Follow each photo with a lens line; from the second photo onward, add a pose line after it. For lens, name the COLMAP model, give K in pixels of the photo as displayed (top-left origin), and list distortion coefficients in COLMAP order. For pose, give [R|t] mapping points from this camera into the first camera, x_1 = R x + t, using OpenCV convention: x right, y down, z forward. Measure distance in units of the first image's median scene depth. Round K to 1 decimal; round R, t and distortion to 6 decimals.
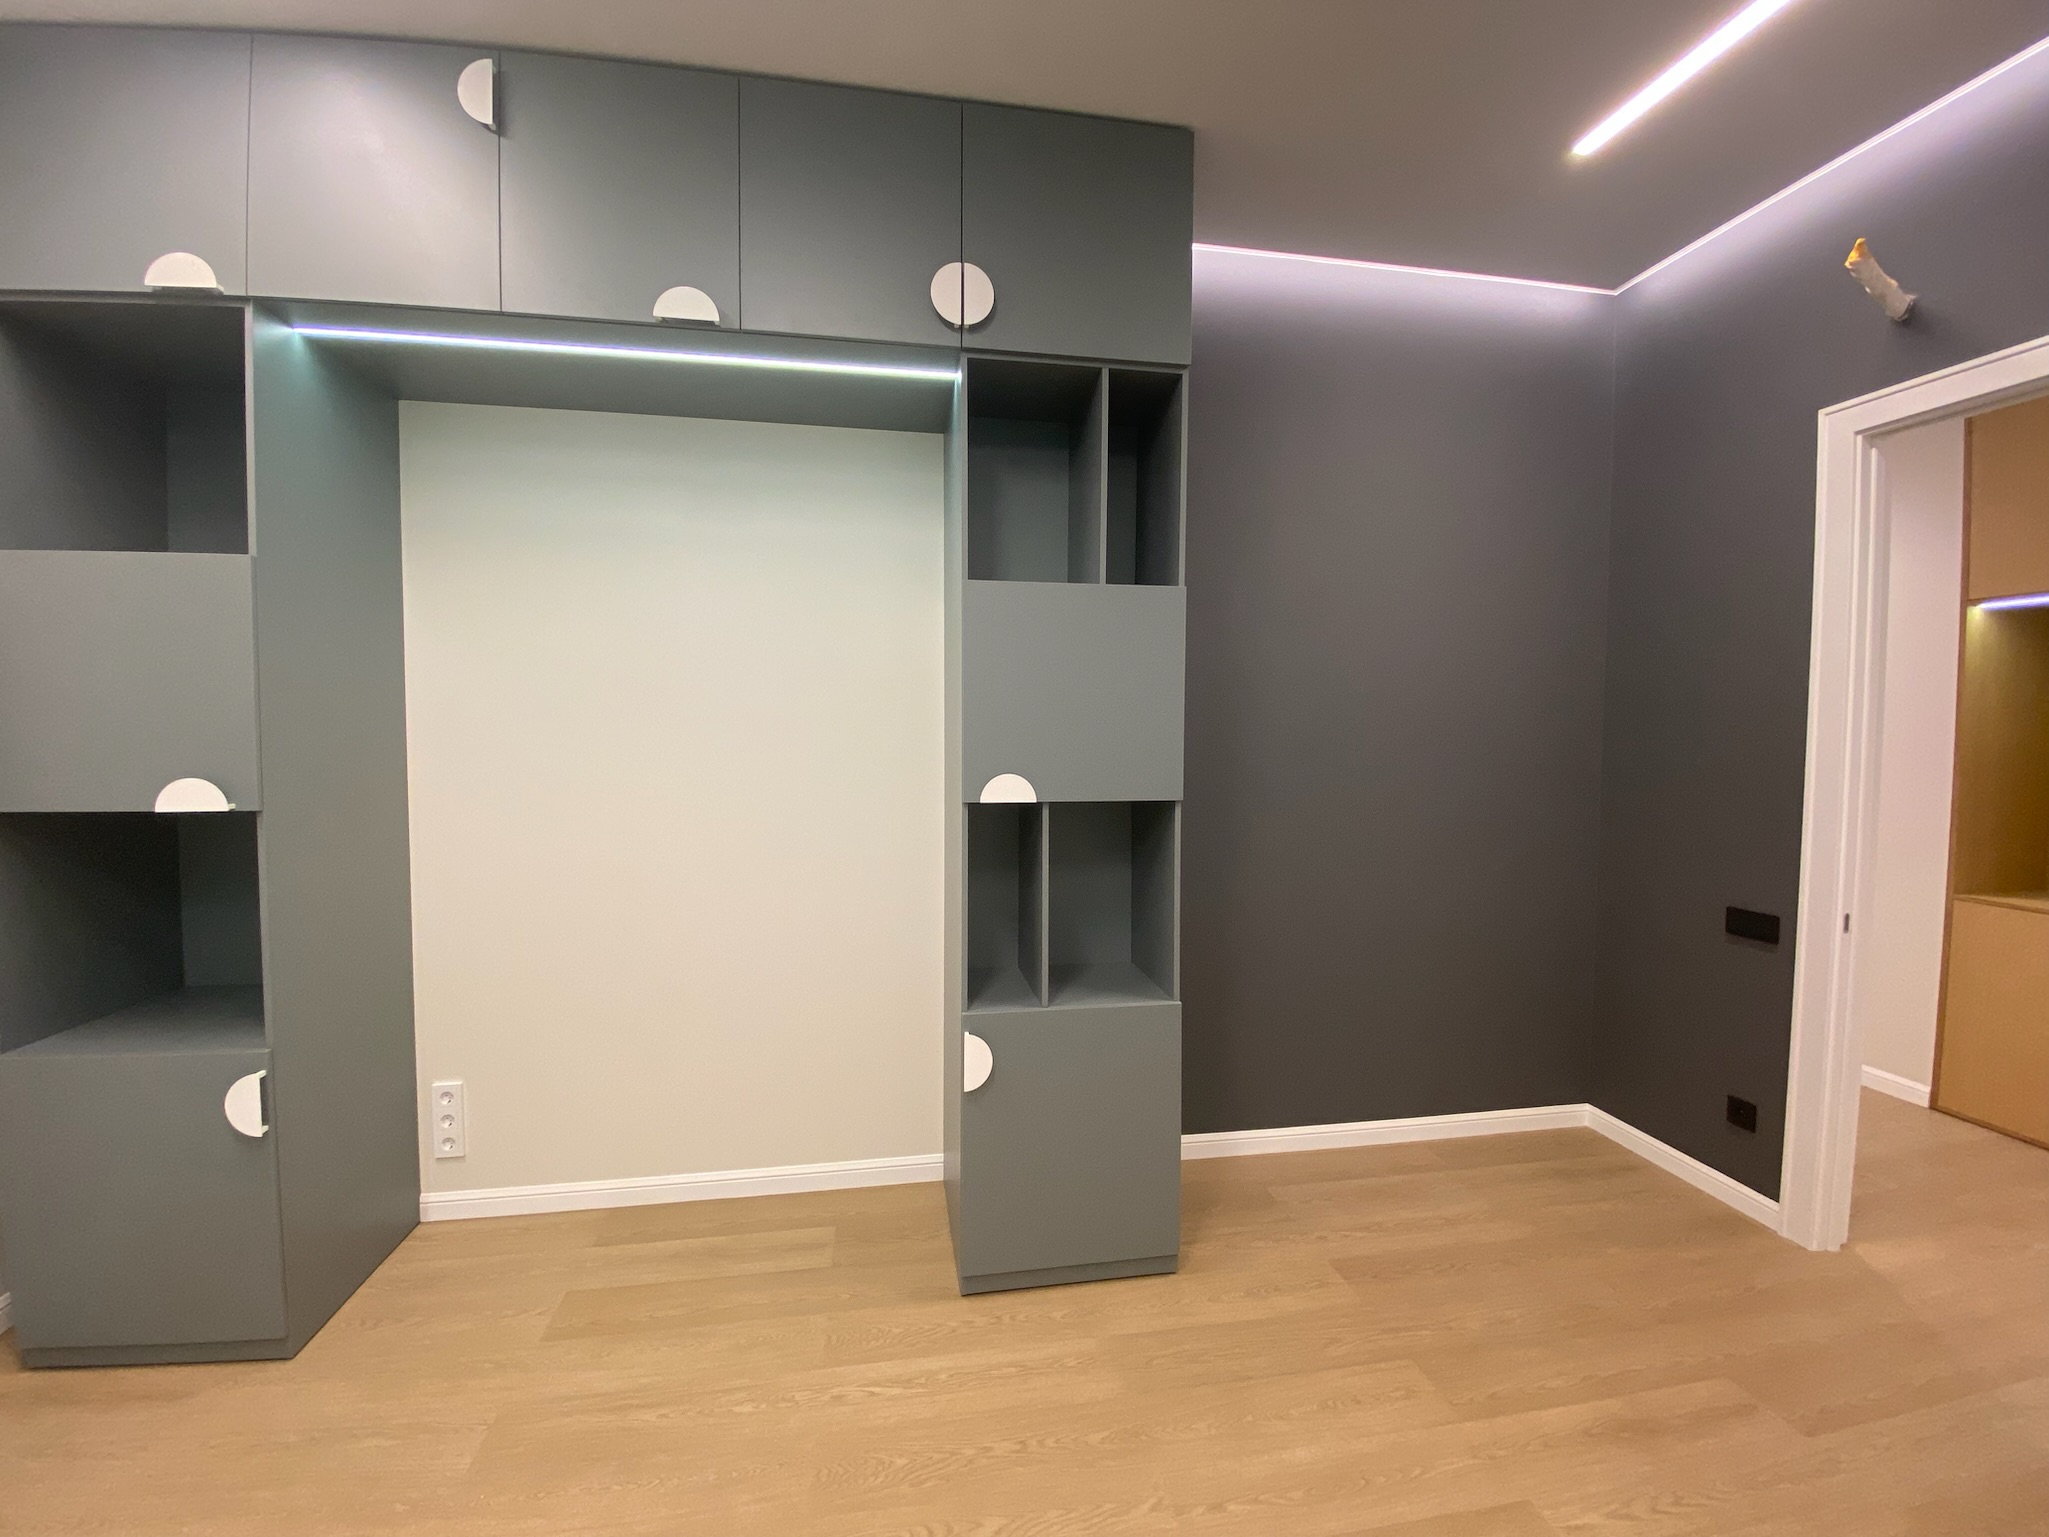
lens RADIAL K [[831.5, 0, 1018.0], [0, 831.5, 767.2], [0, 0, 1]] dist [0.019043, -0.018326]
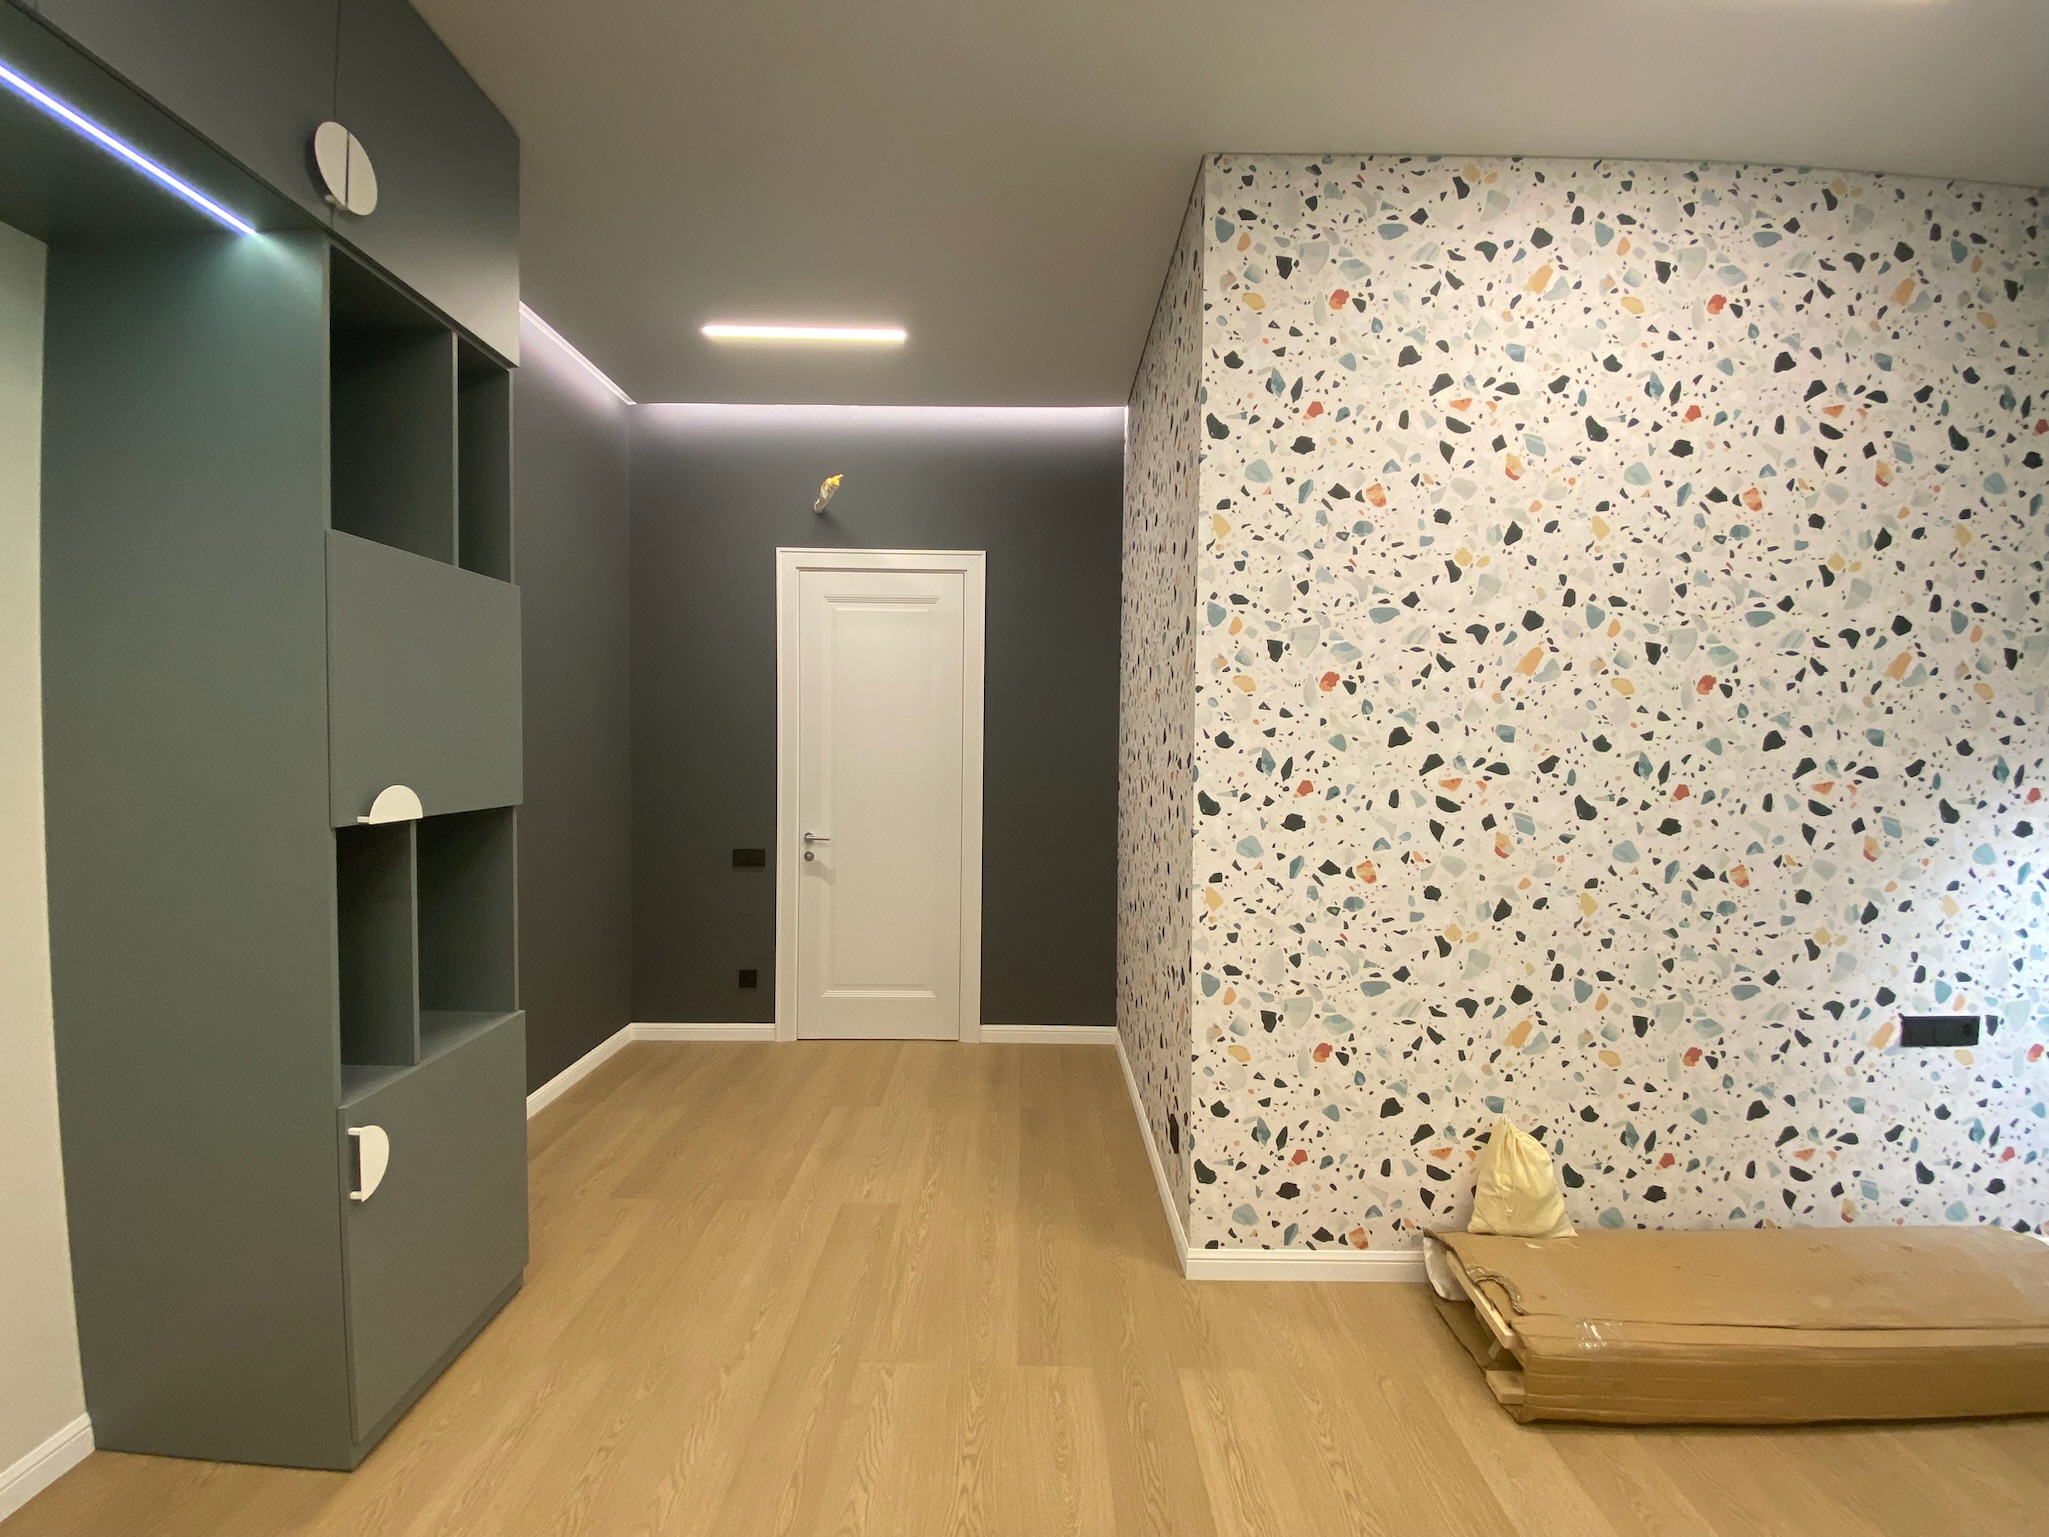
lens RADIAL K [[831.5, 0, 1018.0], [0, 831.5, 767.2], [0, 0, 1]] dist [0.019043, -0.018326]
pose [[0.170910, -0.030968, 0.984800, -0.686619], [0.031892, 0.999156, 0.025885, -0.011734], [-0.984770, 0.026983, 0.171753, 0.252007]]
